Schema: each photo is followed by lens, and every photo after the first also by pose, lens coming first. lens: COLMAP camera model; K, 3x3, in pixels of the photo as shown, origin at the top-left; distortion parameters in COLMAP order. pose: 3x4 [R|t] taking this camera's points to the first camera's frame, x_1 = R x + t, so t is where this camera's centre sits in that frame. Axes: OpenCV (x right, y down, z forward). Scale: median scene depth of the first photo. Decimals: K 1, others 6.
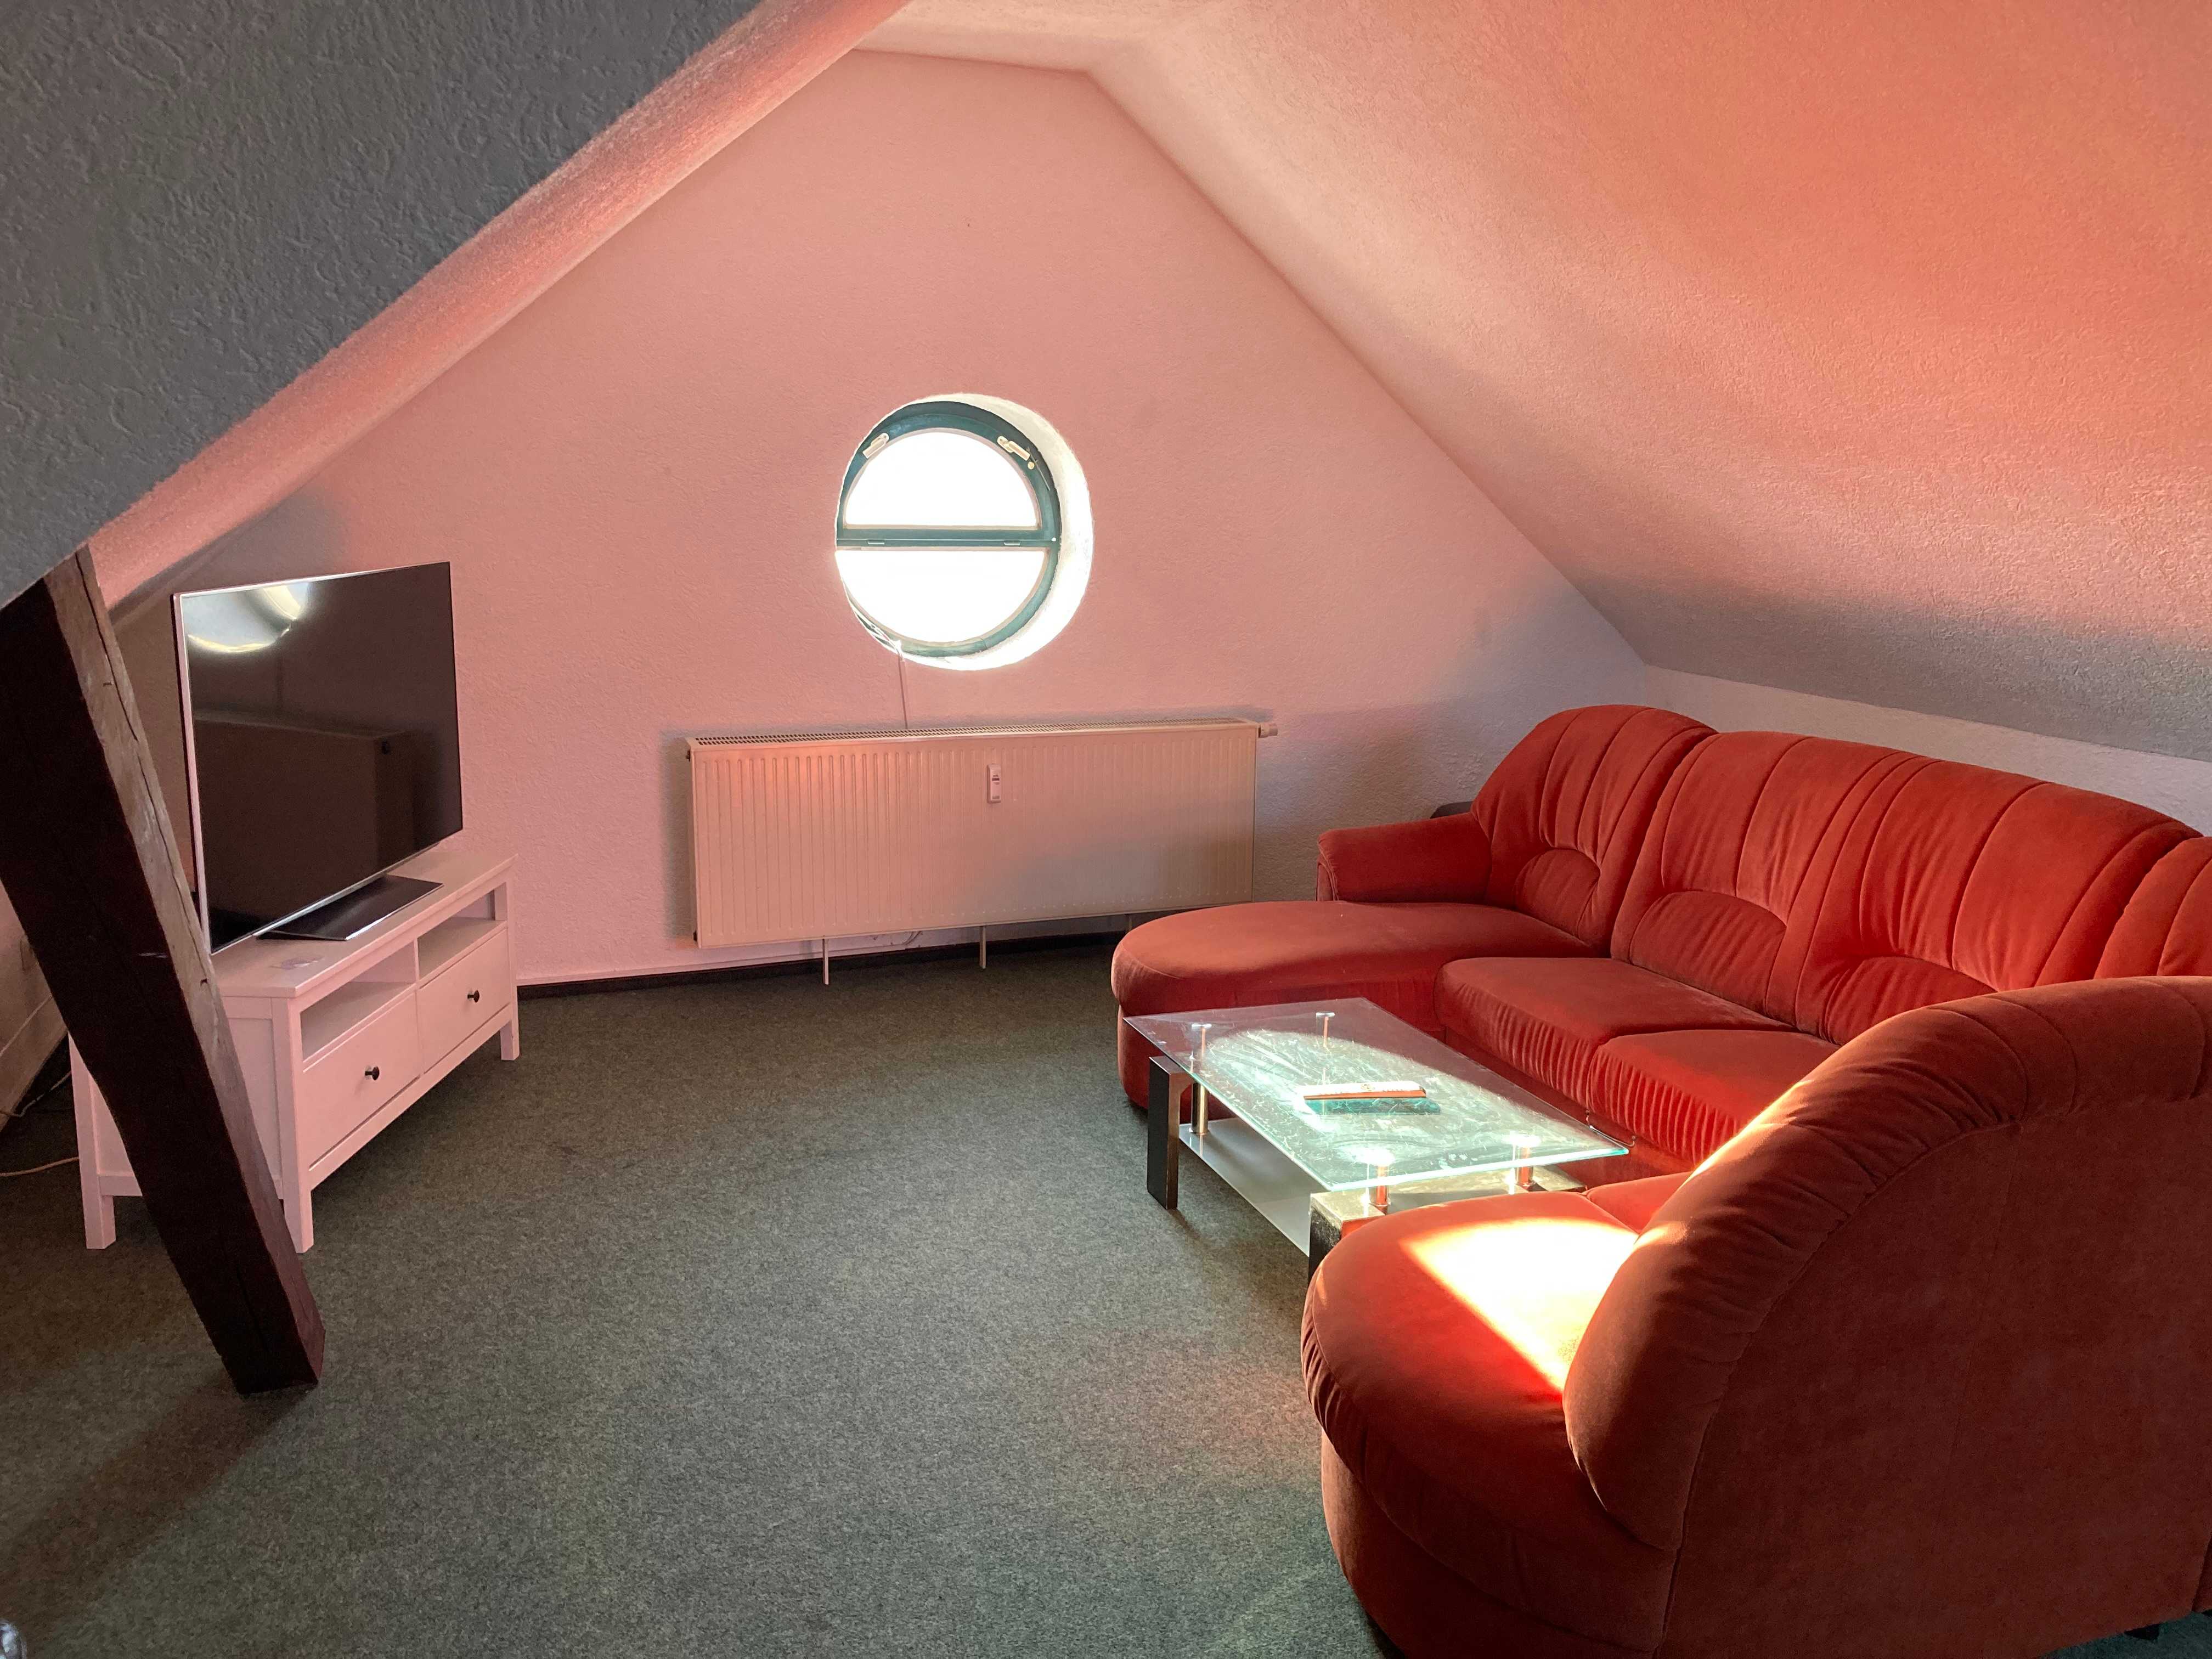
lens RADIAL K [[1757.5, 0, 1118.7], [0, 1757.5, 823.9], [0, 0, 1]] dist [0.080780, 0.000760]
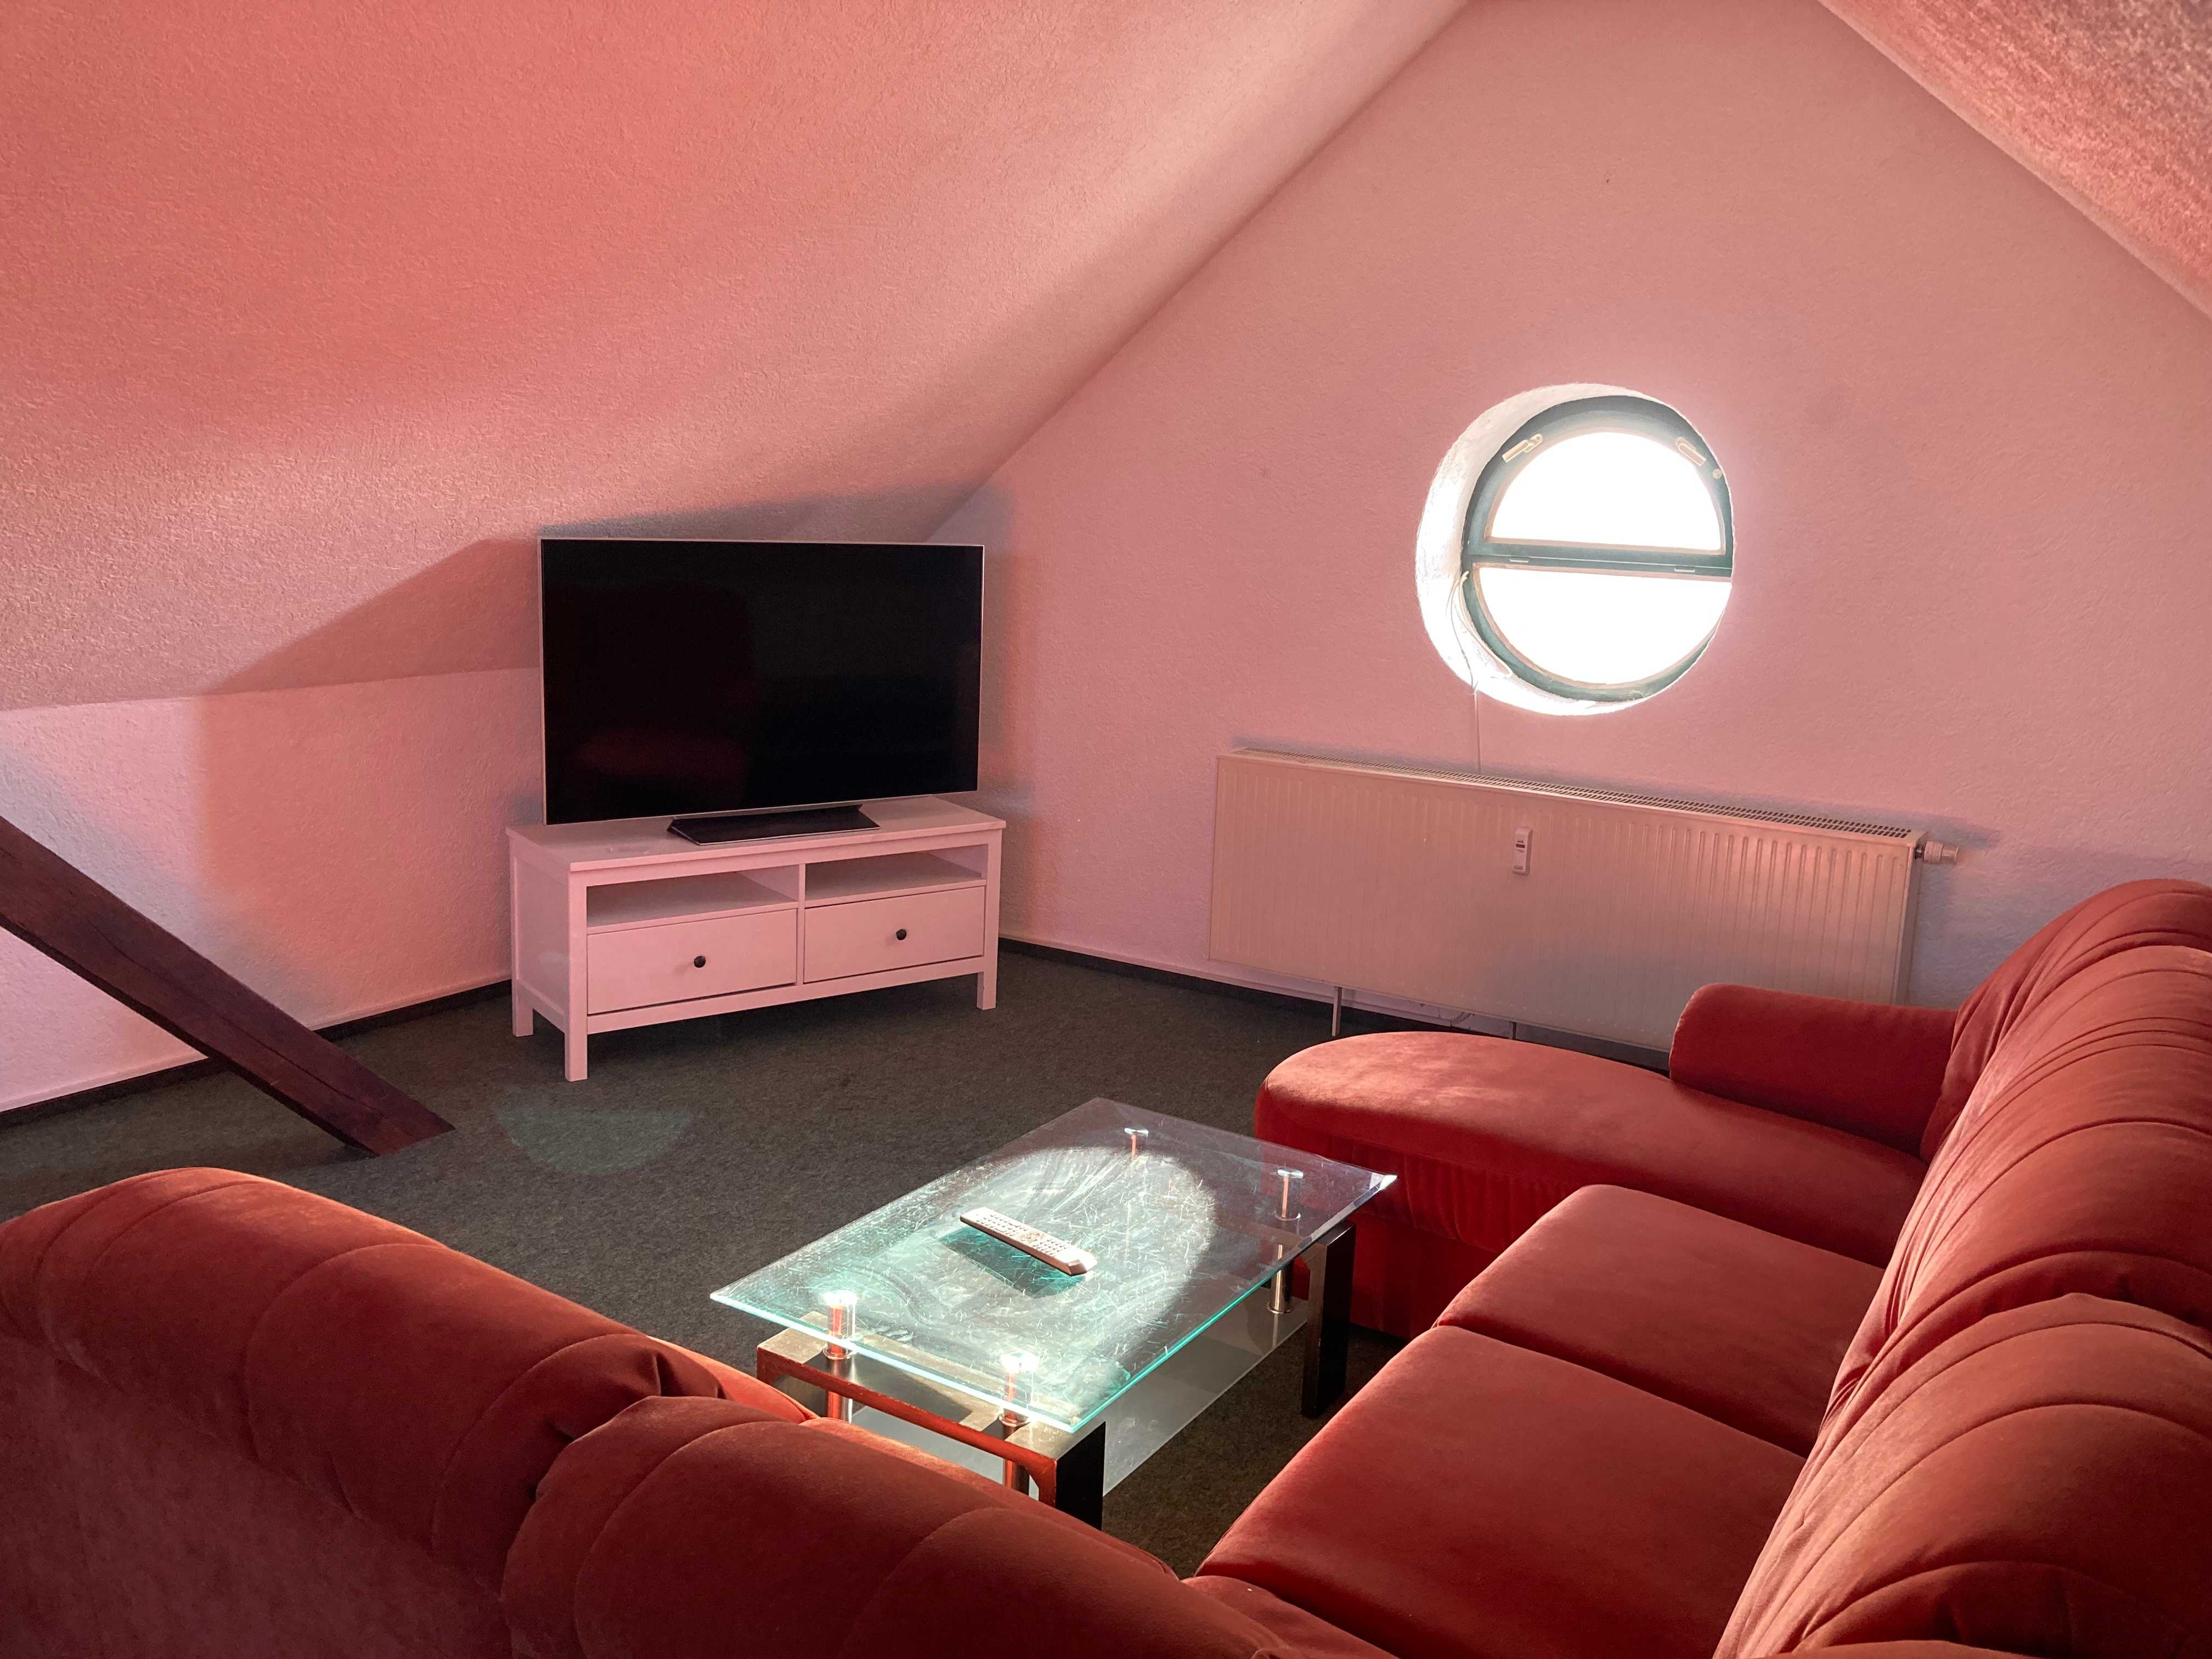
lens RADIAL K [[1757.5, 0, 1112.7], [0, 1757.5, 834.8], [0, 0, 1]] dist [0.080780, 0.000760]
pose [[0.612509, 0.165937, -0.772850, 0.522592], [-0.184582, 0.980713, 0.064279, -0.055897], [0.768611, 0.103283, 0.631324, 0.378224]]
